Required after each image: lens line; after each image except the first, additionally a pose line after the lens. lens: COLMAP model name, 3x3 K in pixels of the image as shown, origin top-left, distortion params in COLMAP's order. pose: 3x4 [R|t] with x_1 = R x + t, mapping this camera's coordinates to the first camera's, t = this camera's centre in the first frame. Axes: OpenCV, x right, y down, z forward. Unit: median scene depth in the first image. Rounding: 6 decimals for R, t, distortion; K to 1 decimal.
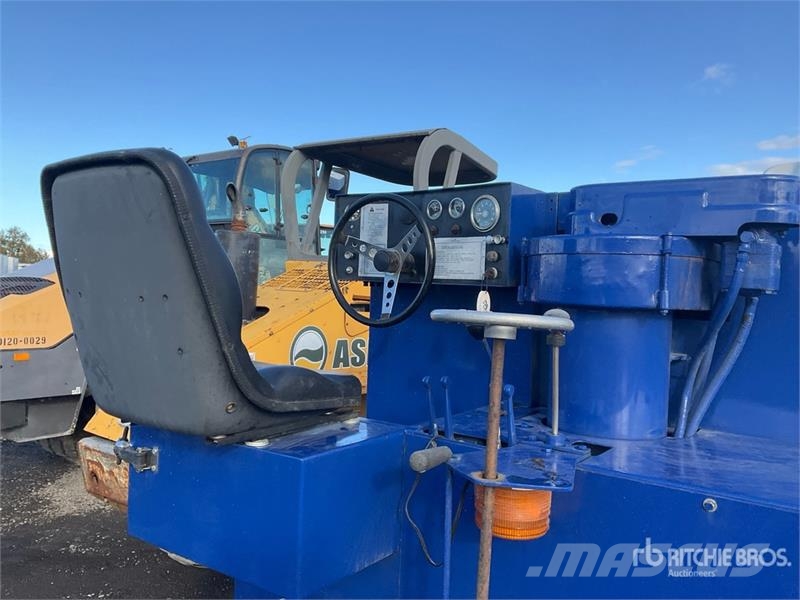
lens RADIAL K [[656.3, 0, 400.0], [0, 656.3, 300.0], [0, 0, 1]] dist [0.083745, -0.149798]
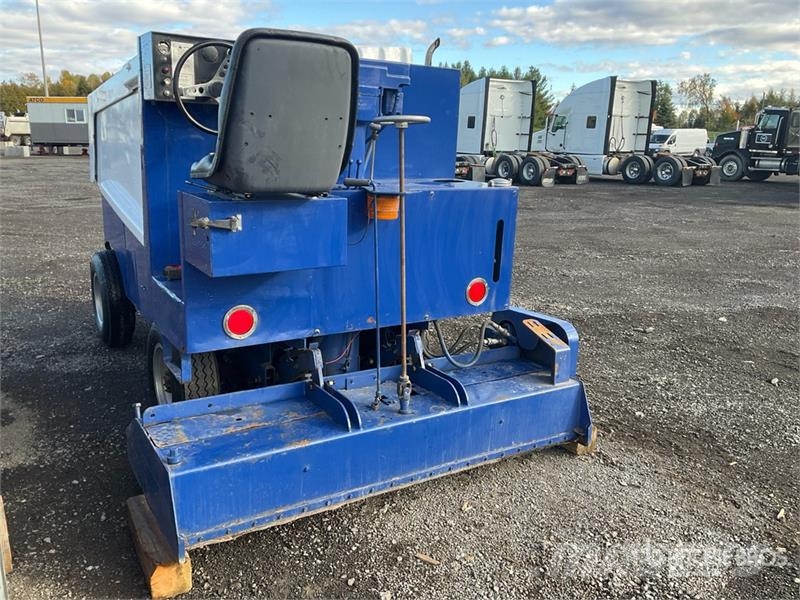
lens RADIAL K [[656.3, 0, 400.0], [0, 656.3, 300.0], [0, 0, 1]] dist [0.083745, -0.149798]
pose [[0.373476, -0.252371, 0.892650, -1.643499], [-0.011756, 0.960916, 0.276590, -0.023740], [-0.927565, -0.113794, 0.355912, 0.050379]]
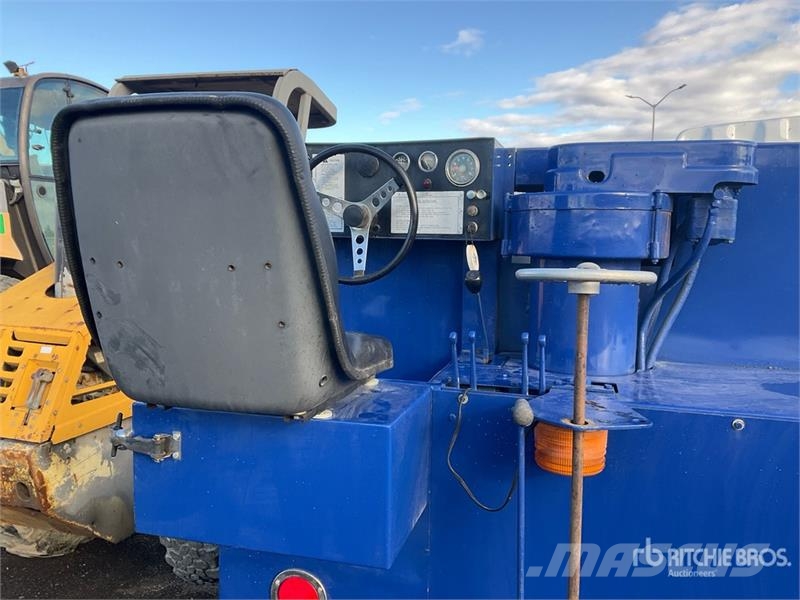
lens RADIAL K [[656.3, 0, 400.0], [0, 656.3, 300.0], [0, 0, 1]] dist [0.083745, -0.149798]
pose [[0.941324, -0.052059, 0.333464, -0.362571], [0.024295, 0.995921, 0.086896, -0.023096], [-0.336628, -0.073696, 0.938750, 0.077095]]
